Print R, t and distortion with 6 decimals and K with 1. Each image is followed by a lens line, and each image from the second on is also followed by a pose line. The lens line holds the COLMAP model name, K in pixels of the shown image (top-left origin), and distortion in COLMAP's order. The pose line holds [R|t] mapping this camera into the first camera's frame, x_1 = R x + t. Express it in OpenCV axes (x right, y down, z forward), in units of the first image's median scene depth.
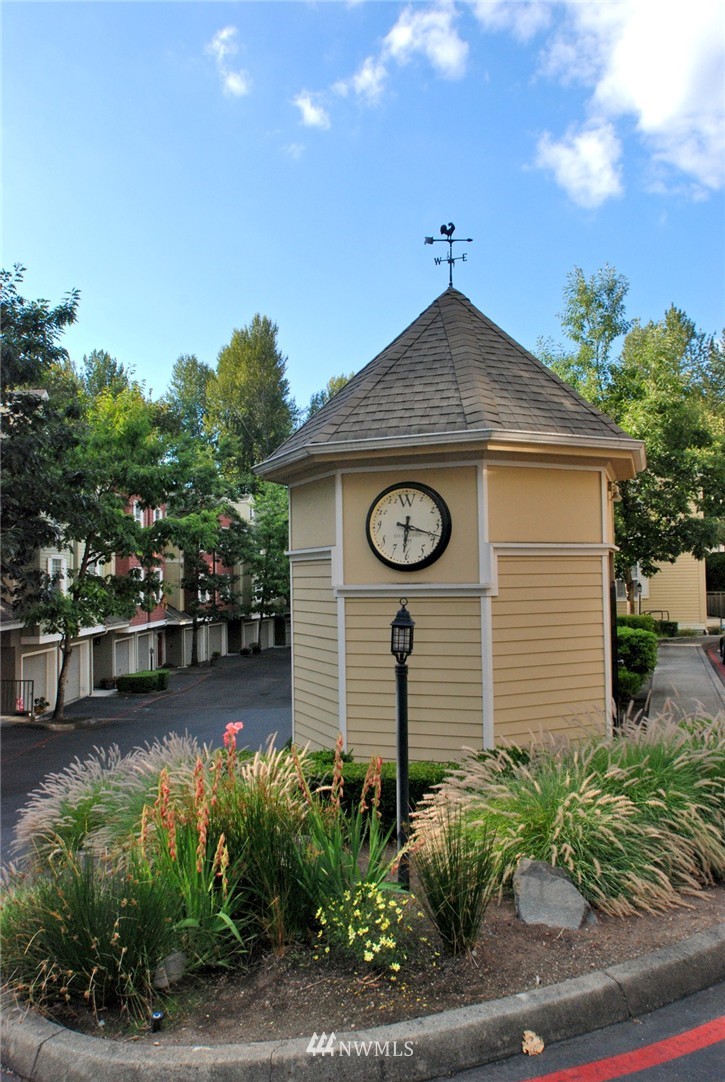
lens RADIAL K [[817.7, 0, 362.5], [0, 817.7, 541.0], [0, 0, 1]] dist [-0.053766, 0.073710]
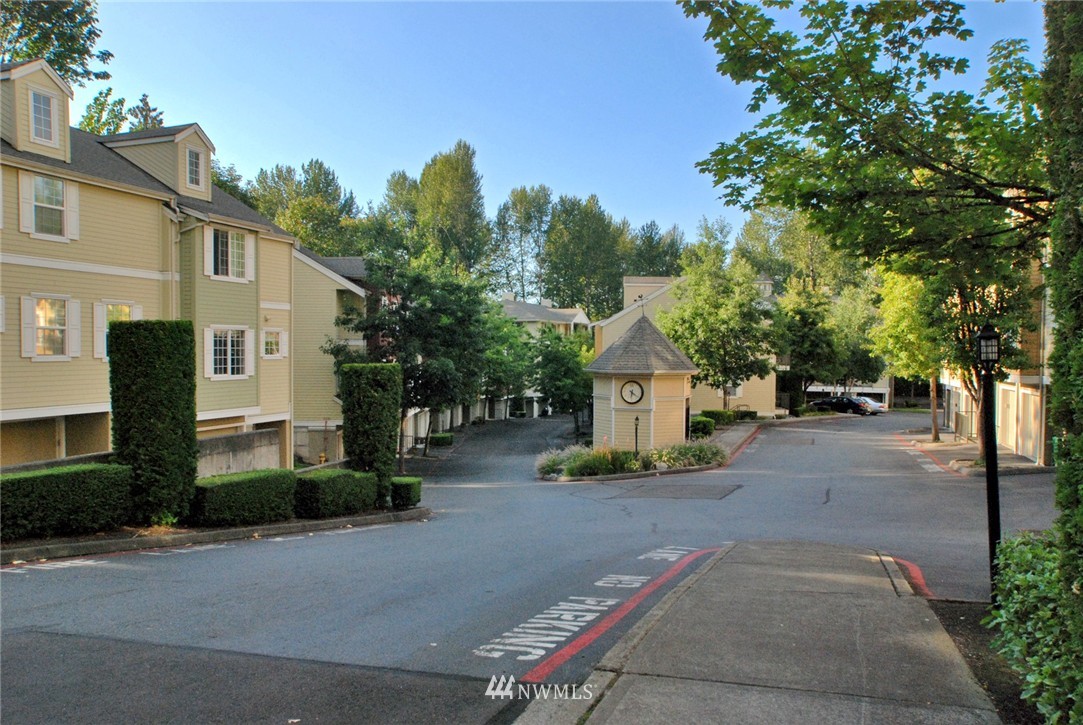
lens RADIAL K [[818.5, 0, 546.9], [0, 818.5, 376.4], [0, 0, 1]] dist [-0.053766, 0.073710]
pose [[0.999108, 0.022600, 0.035671, -0.146863], [-0.025228, 0.996862, 0.075029, -0.112742], [-0.033864, -0.075862, 0.996543, -0.854128]]
